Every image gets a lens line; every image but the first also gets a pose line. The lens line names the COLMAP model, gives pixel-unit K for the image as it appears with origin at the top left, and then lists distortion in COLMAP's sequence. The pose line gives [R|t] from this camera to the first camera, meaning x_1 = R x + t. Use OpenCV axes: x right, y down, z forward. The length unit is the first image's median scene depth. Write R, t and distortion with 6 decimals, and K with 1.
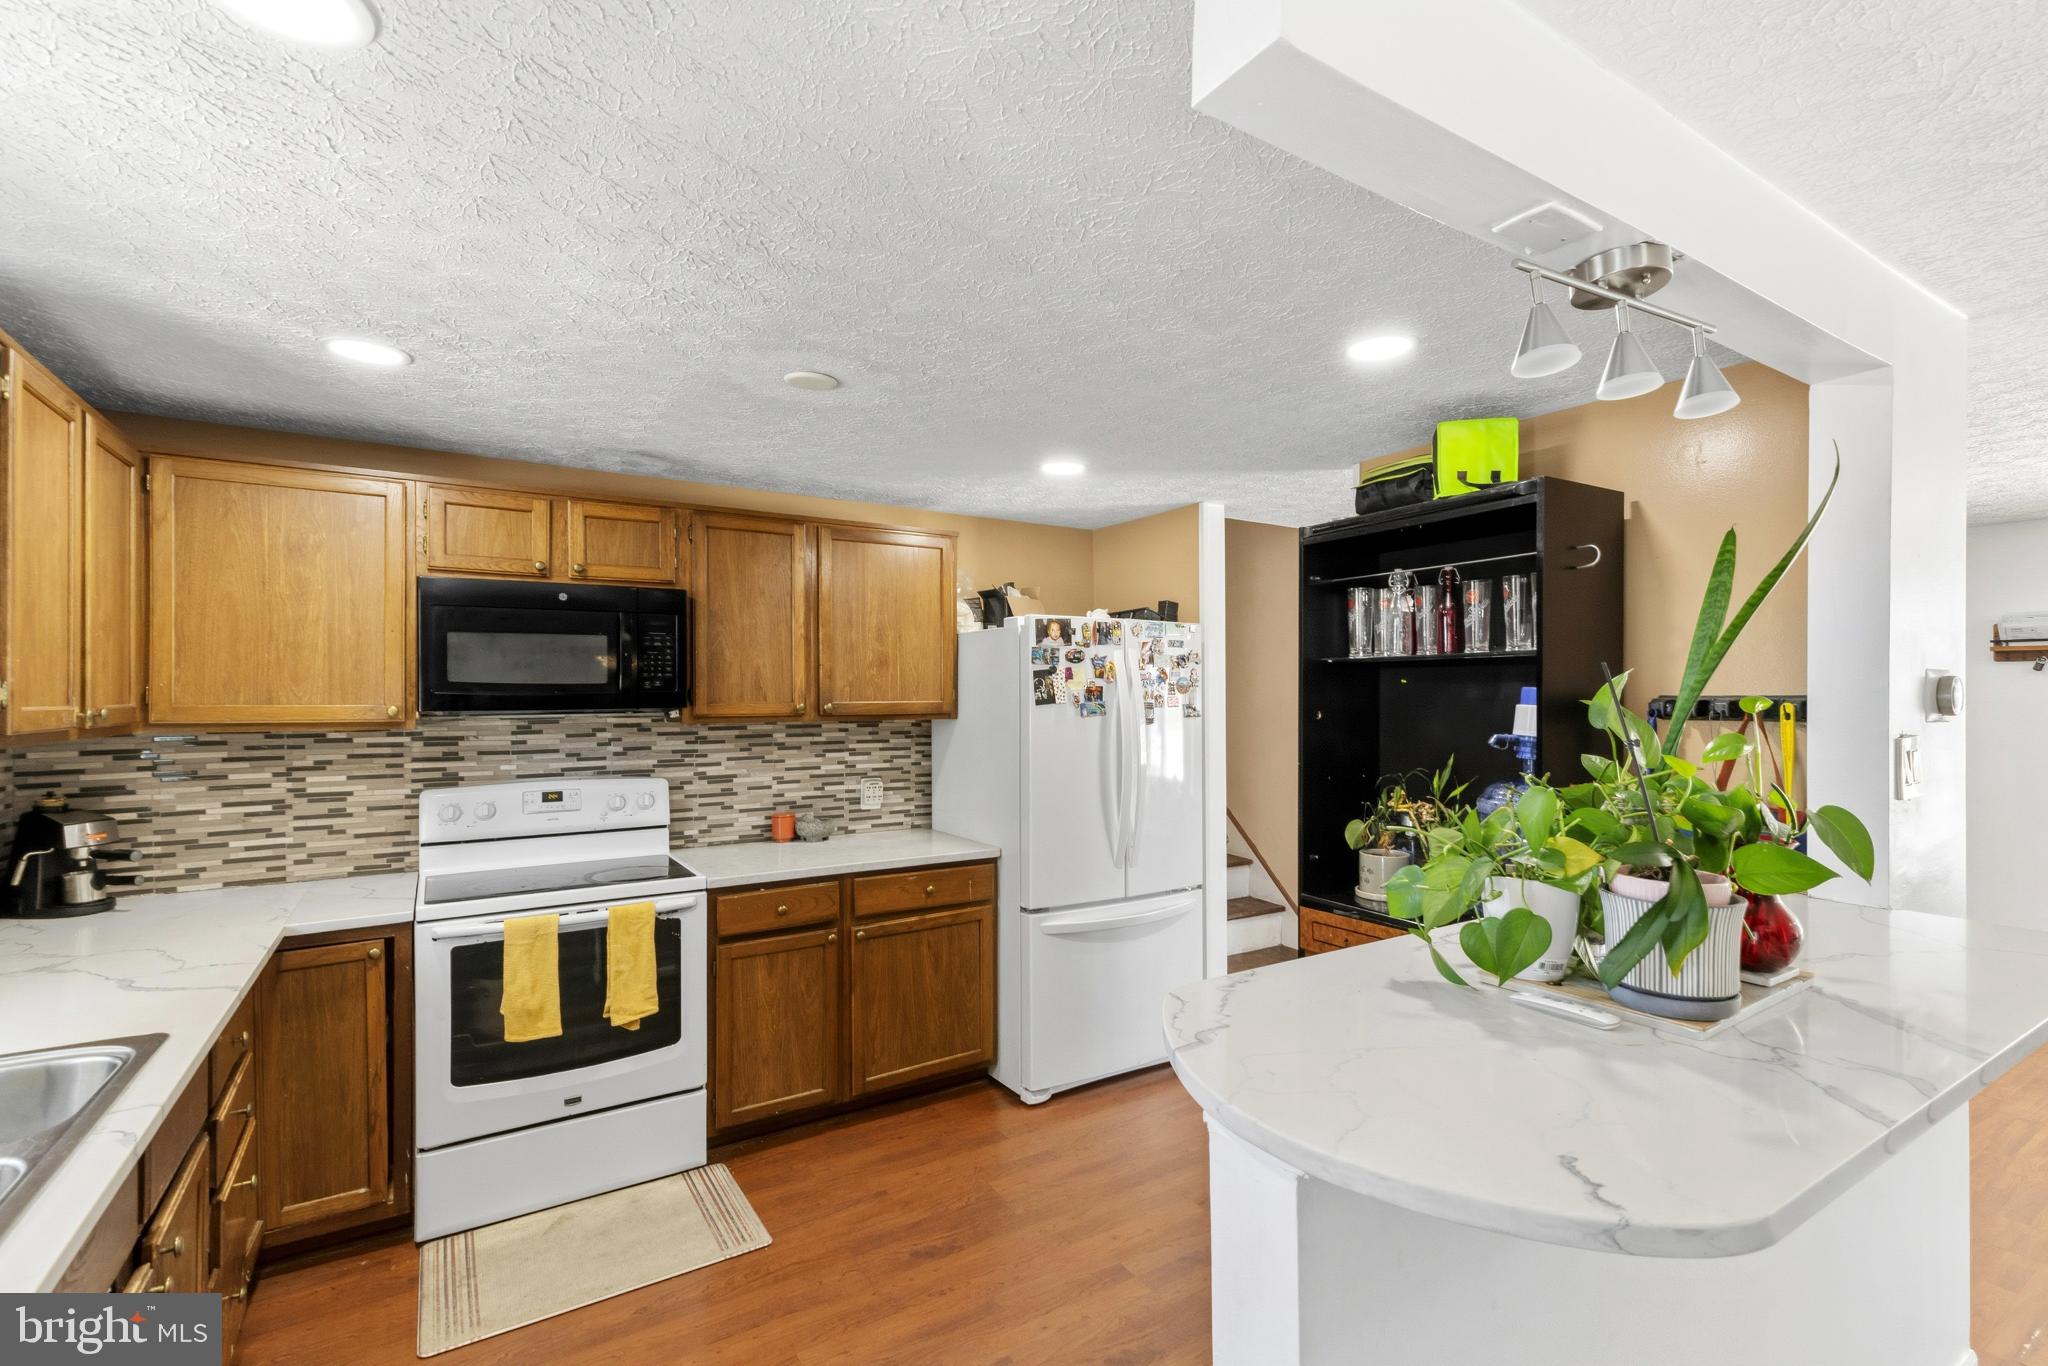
lens RADIAL K [[917.5, 0, 1027.1], [0, 917.5, 698.4], [0, 0, 1]] dist [0.000594, 0.000571]
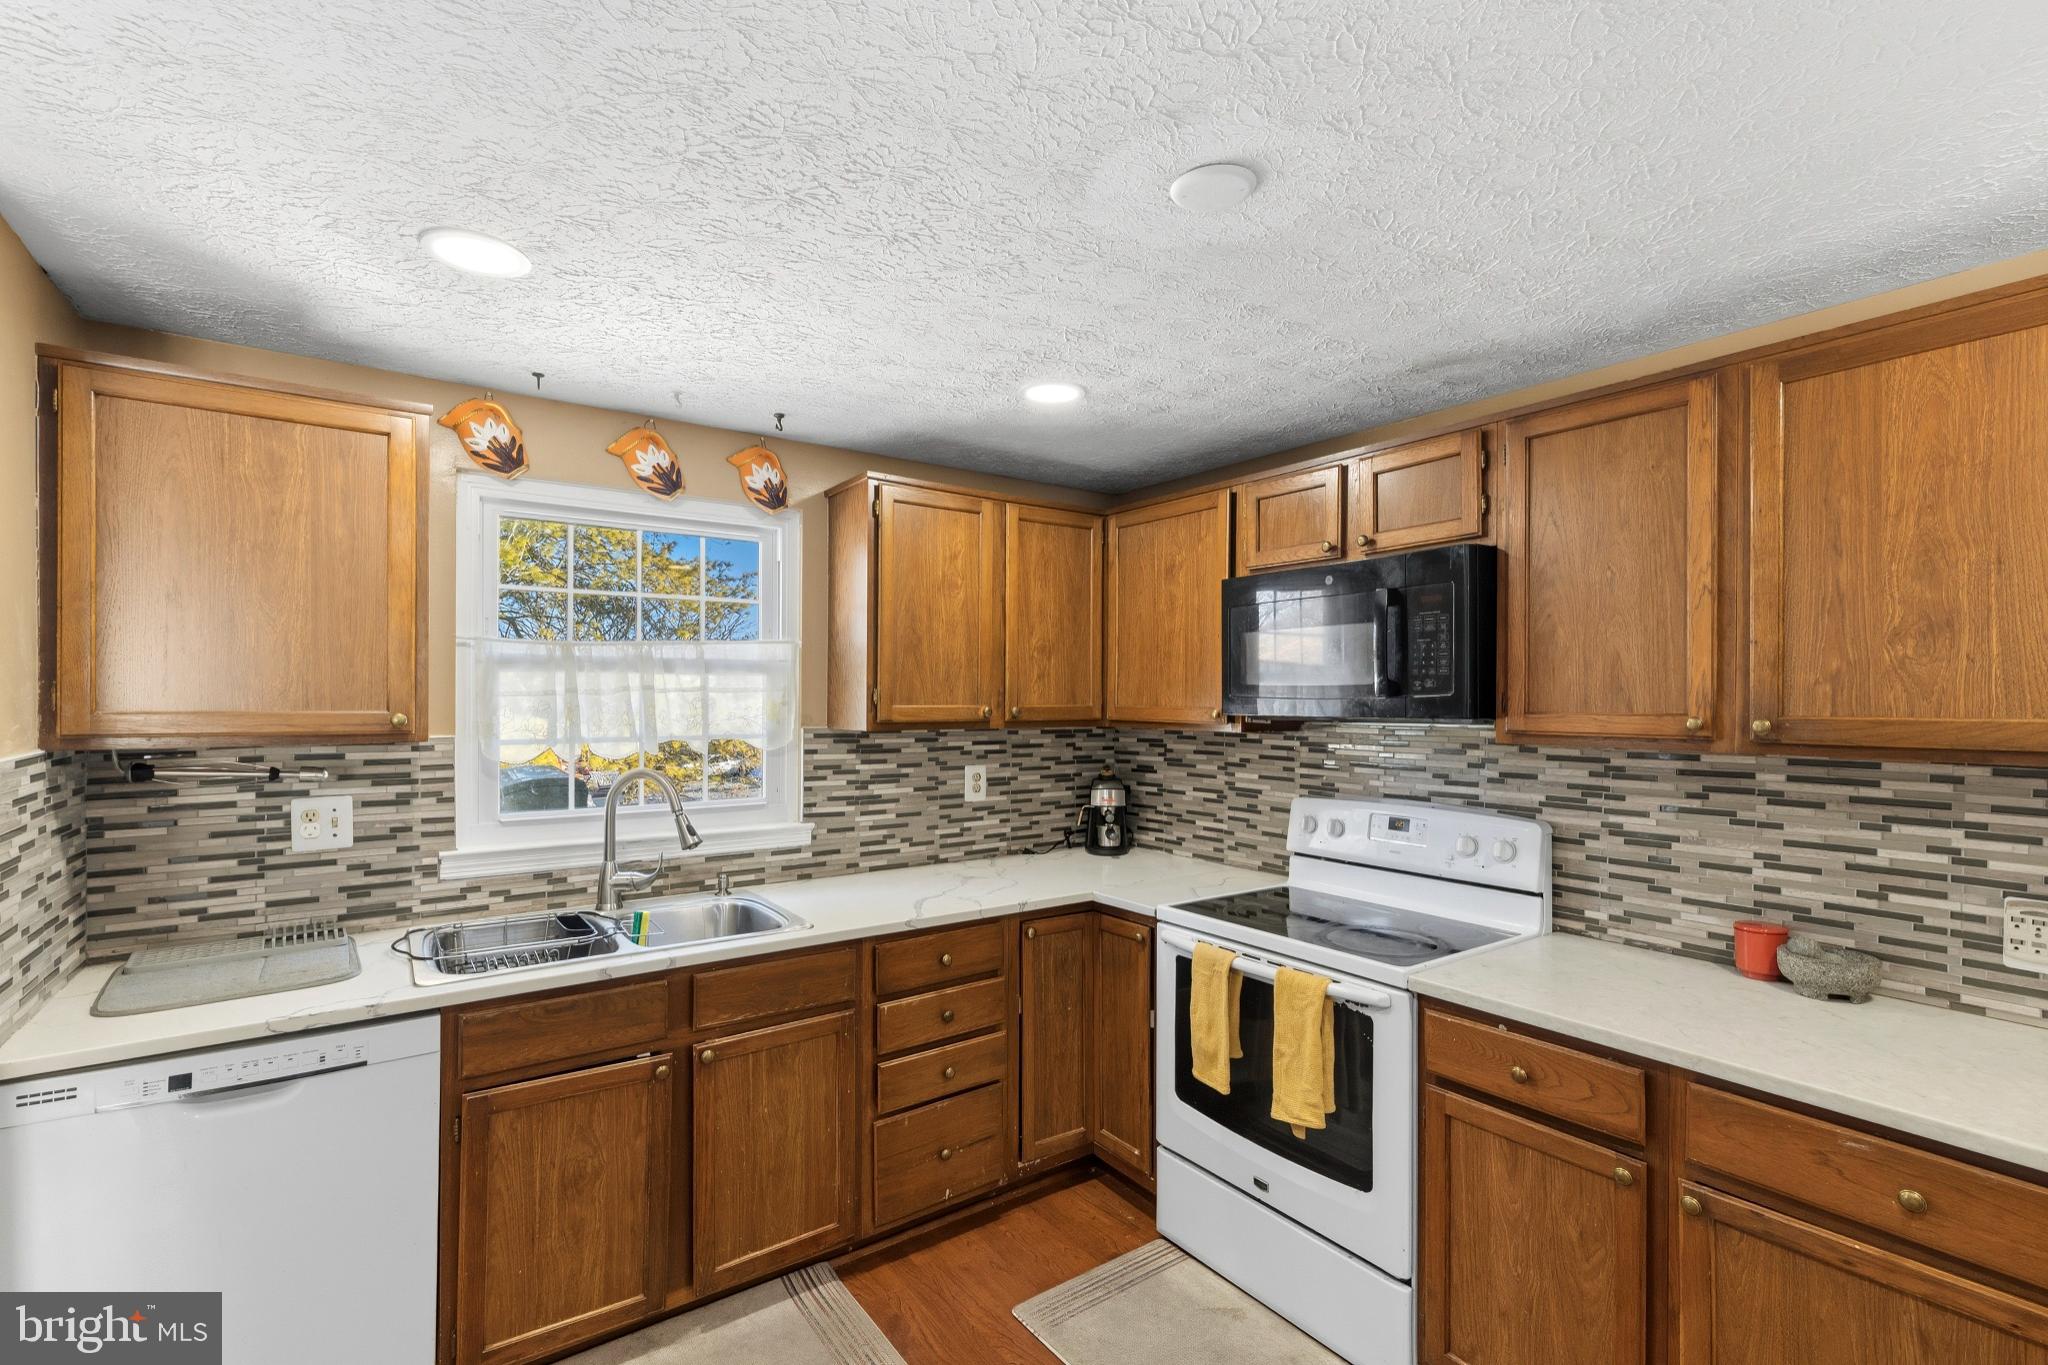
lens RADIAL K [[917.5, 0, 1027.1], [0, 917.5, 697.9], [0, 0, 1]] dist [0.000594, 0.000571]
pose [[0.055740, 0.002972, -0.998441, 0.276708], [-0.007366, 0.999970, 0.002566, -0.004536], [0.998418, 0.007211, 0.055760, 0.625829]]
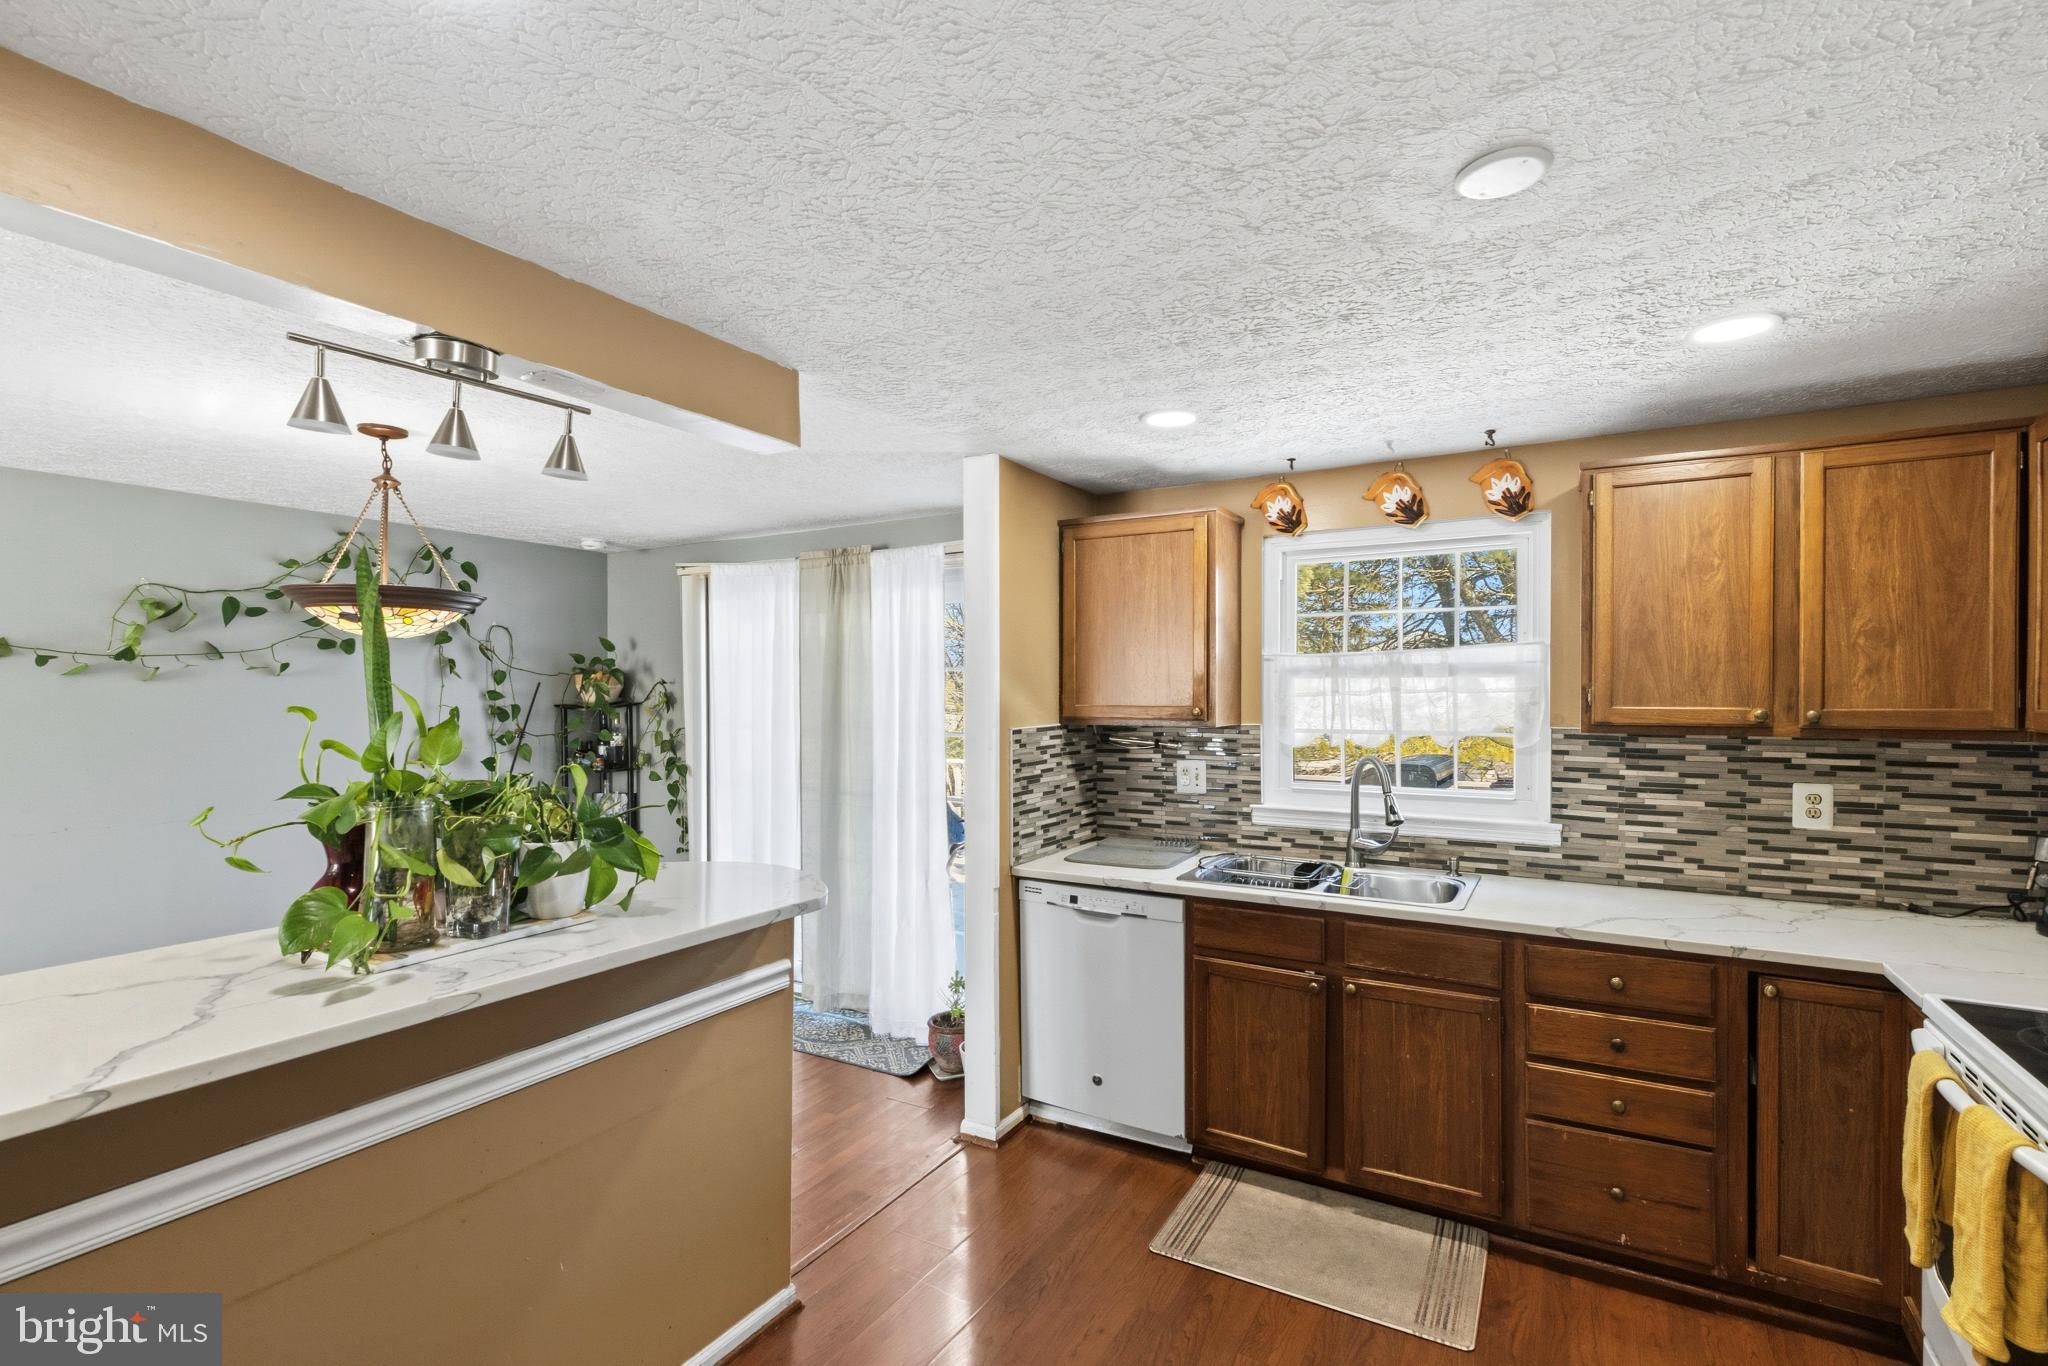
lens RADIAL K [[920.6, 0, 1041.4], [0, 920.6, 697.3], [0, 0, 1]] dist [-0.000455, -0.000304]
pose [[-0.883352, 0.004603, -0.468688, 0.229488], [-0.000193, 0.999948, 0.010183, -0.010516], [0.468710, 0.009085, -0.883305, 1.030268]]
